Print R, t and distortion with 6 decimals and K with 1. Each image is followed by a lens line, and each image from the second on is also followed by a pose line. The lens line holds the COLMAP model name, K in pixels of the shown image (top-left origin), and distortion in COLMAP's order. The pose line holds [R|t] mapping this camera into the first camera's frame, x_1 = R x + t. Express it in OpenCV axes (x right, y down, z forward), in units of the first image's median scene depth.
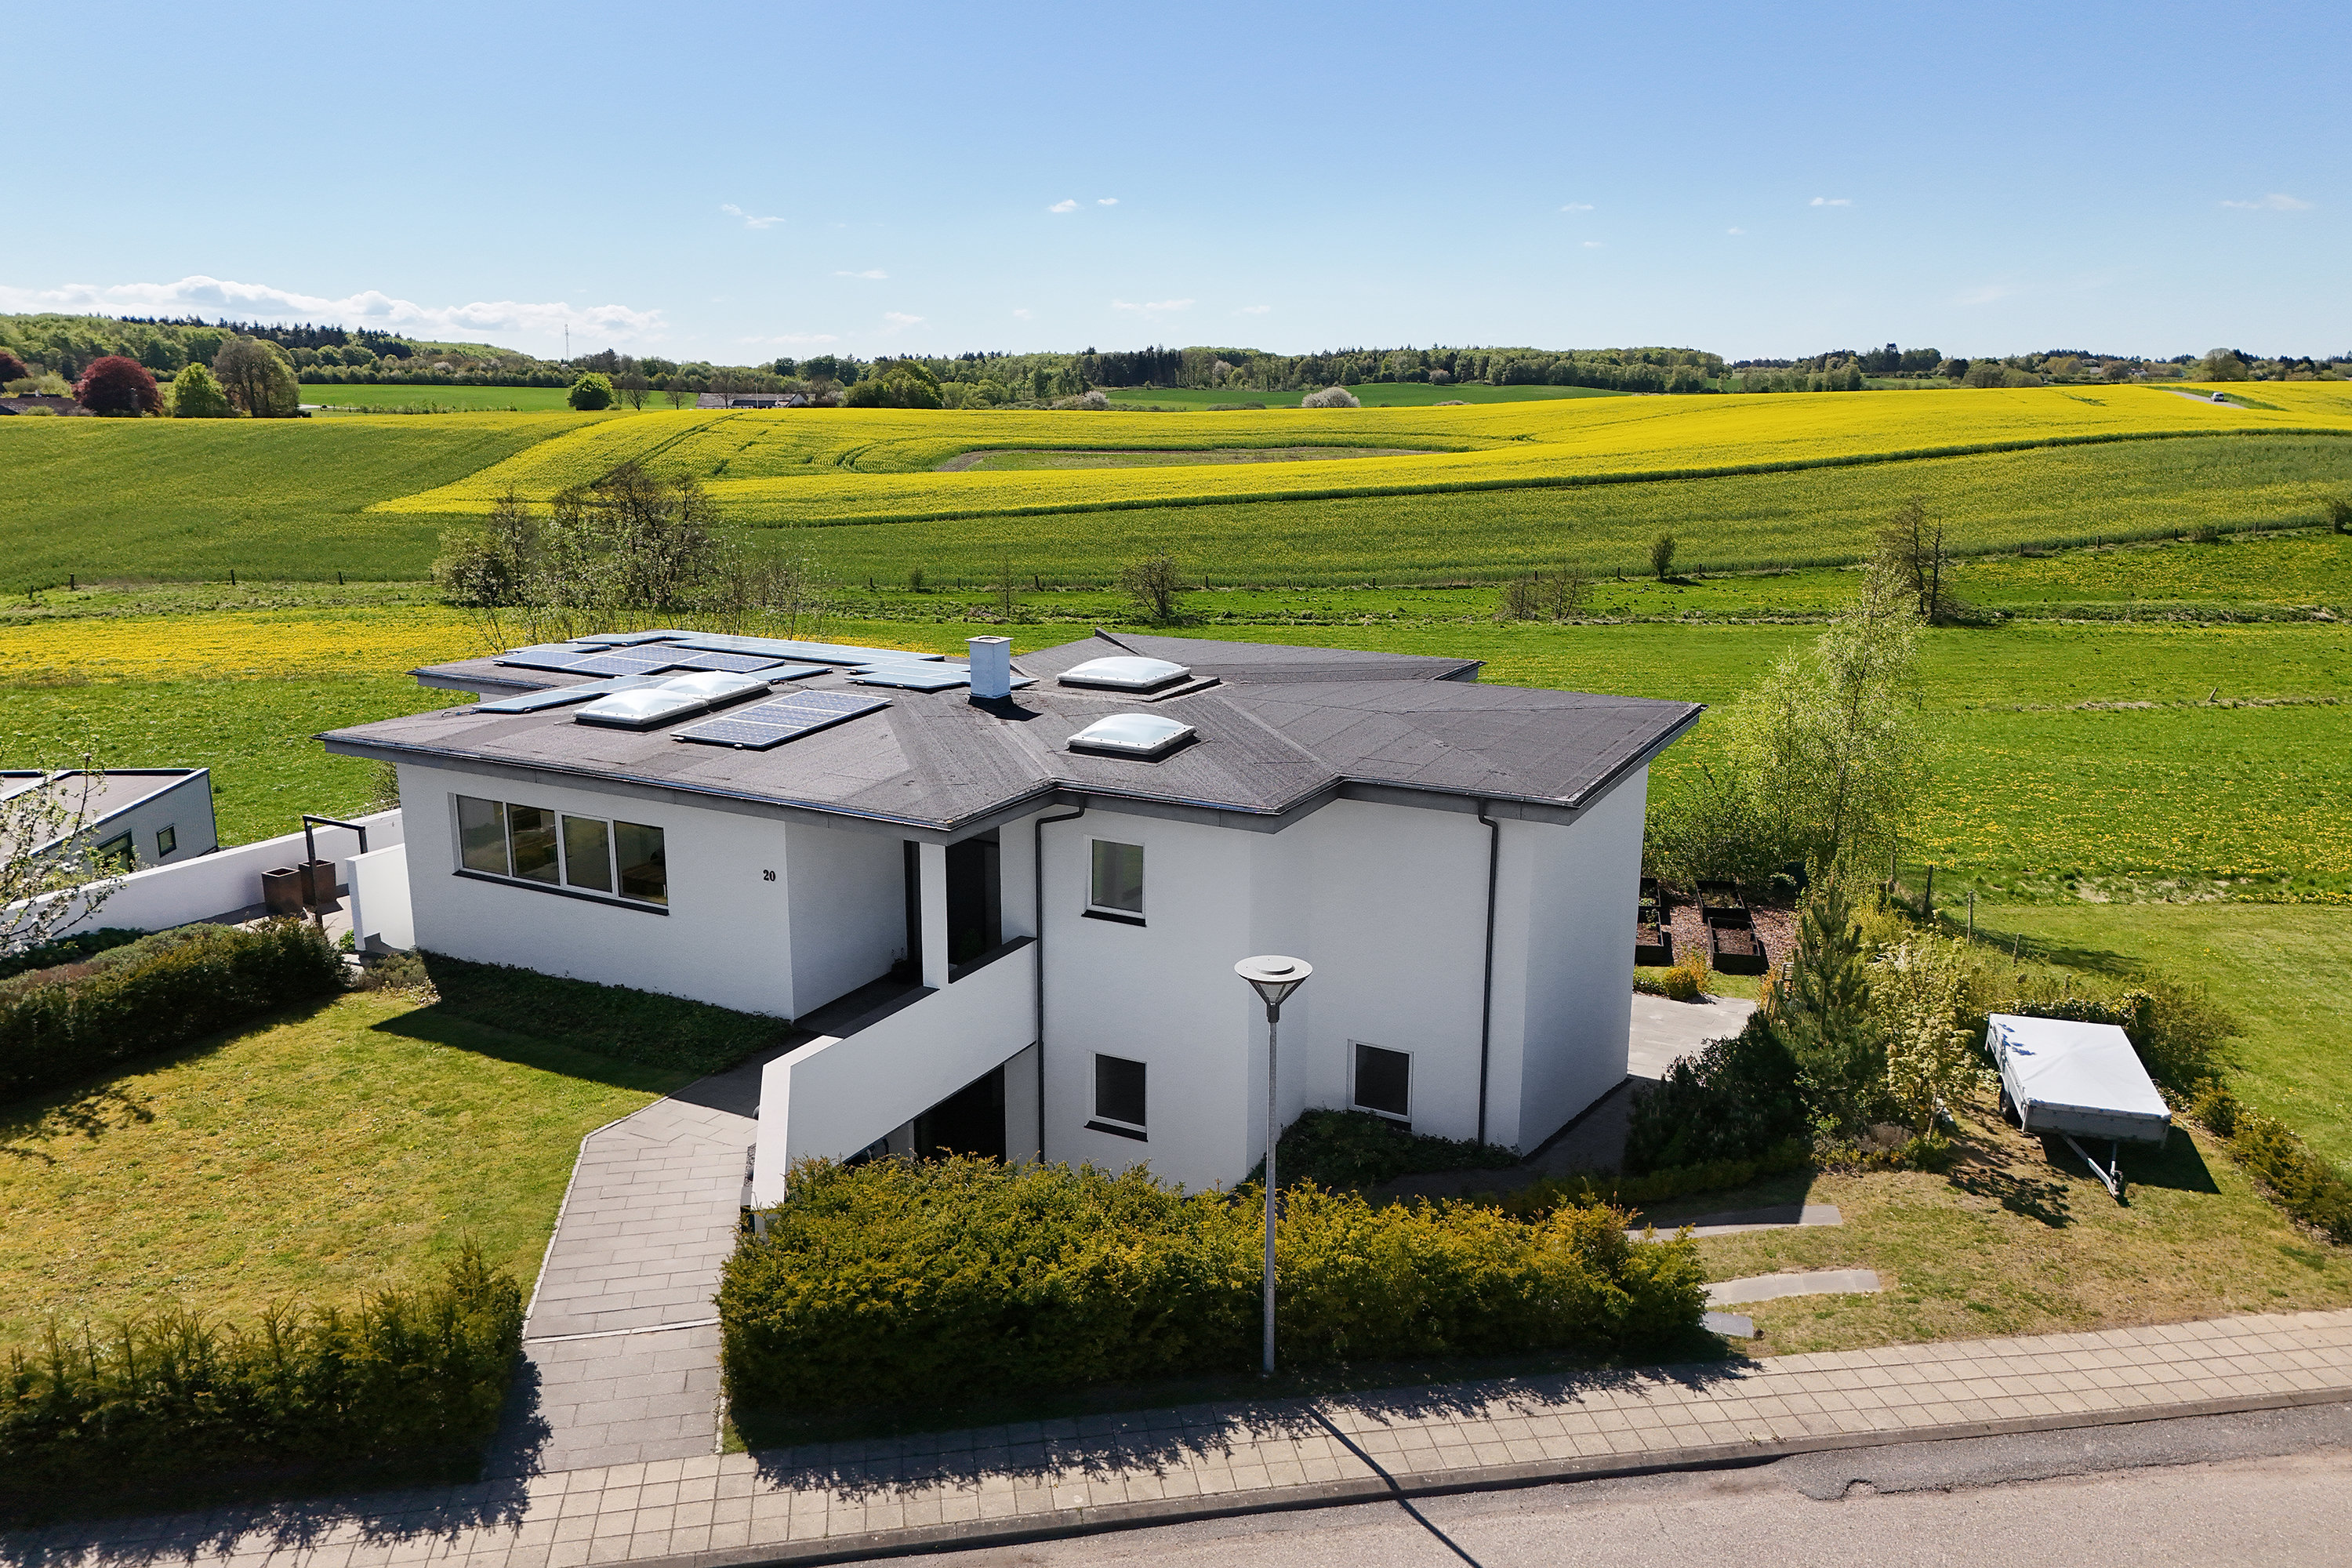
lens RADIAL K [[1712.5, 0, 1176.0], [0, 1712.5, 784.0], [0, 0, 1]] dist [0.025309, 0.000098]
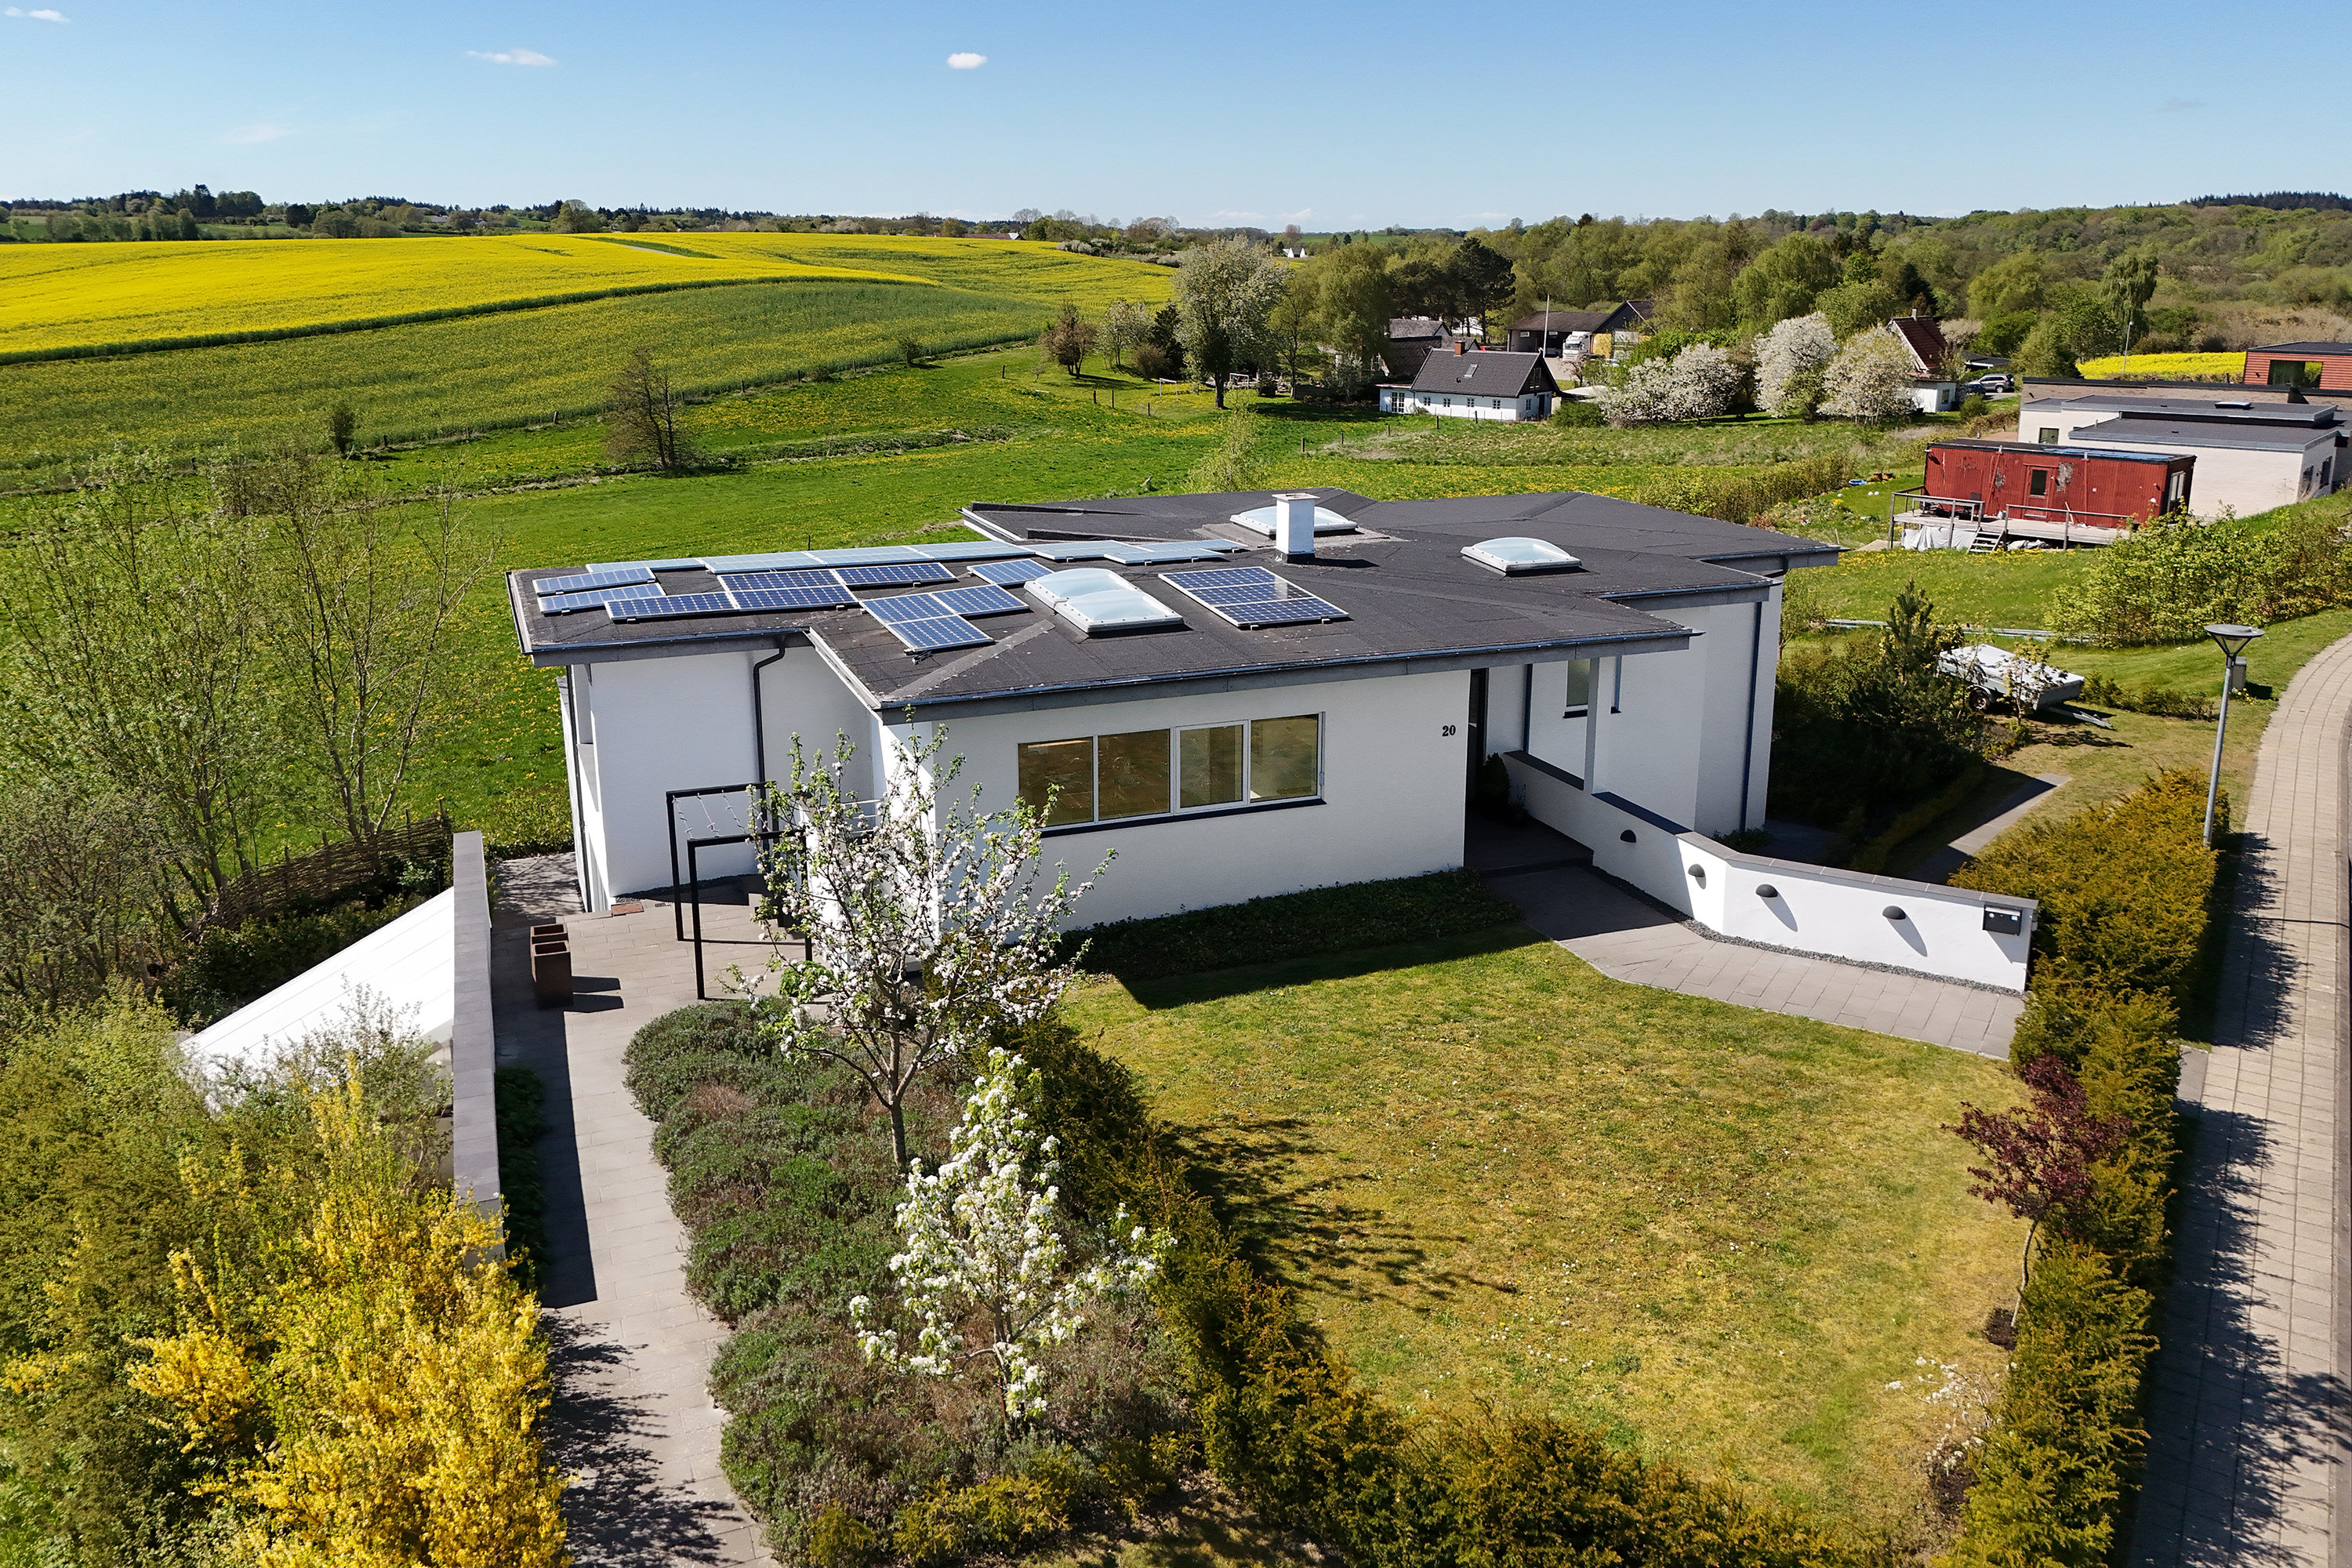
lens RADIAL K [[1795.6, 0, 1176.0], [0, 1795.6, 784.0], [0, 0, 1]] dist [0.027262, -0.005287]
pose [[0.661742, -0.220501, 0.716573, -0.183073], [0.171547, 0.974949, 0.141587, -0.015607], [-0.729842, 0.029231, 0.682991, 0.064665]]
